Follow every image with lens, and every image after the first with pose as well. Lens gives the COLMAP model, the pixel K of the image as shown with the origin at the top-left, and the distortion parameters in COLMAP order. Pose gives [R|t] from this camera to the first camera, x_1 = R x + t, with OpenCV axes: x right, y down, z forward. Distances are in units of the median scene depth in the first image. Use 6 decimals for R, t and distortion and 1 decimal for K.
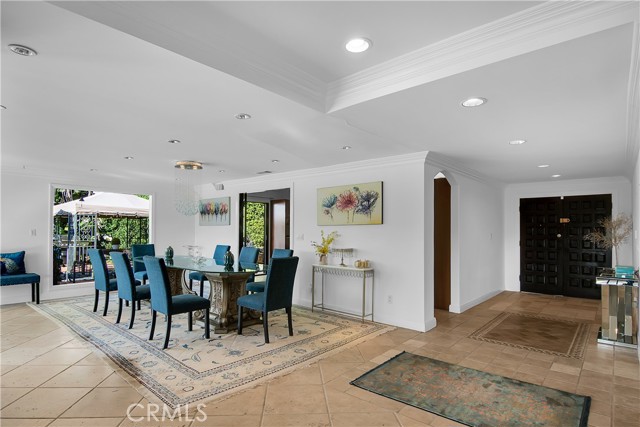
lens RADIAL K [[352.0, 0, 325.1], [0, 352.0, 227.1], [0, 0, 1]] dist [-0.011531, -0.008198]
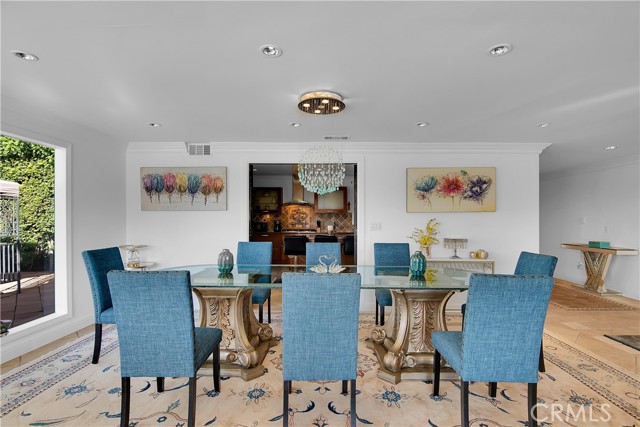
lens RADIAL K [[312.7, 0, 315.5], [0, 312.7, 222.0], [0, 0, 1]] dist [-0.004632, -0.000182]
pose [[0.760312, -0.011962, 0.649447, -0.734438], [-0.004211, 0.999719, 0.023343, 0.002253], [-0.649544, -0.020482, 0.760048, 0.631513]]
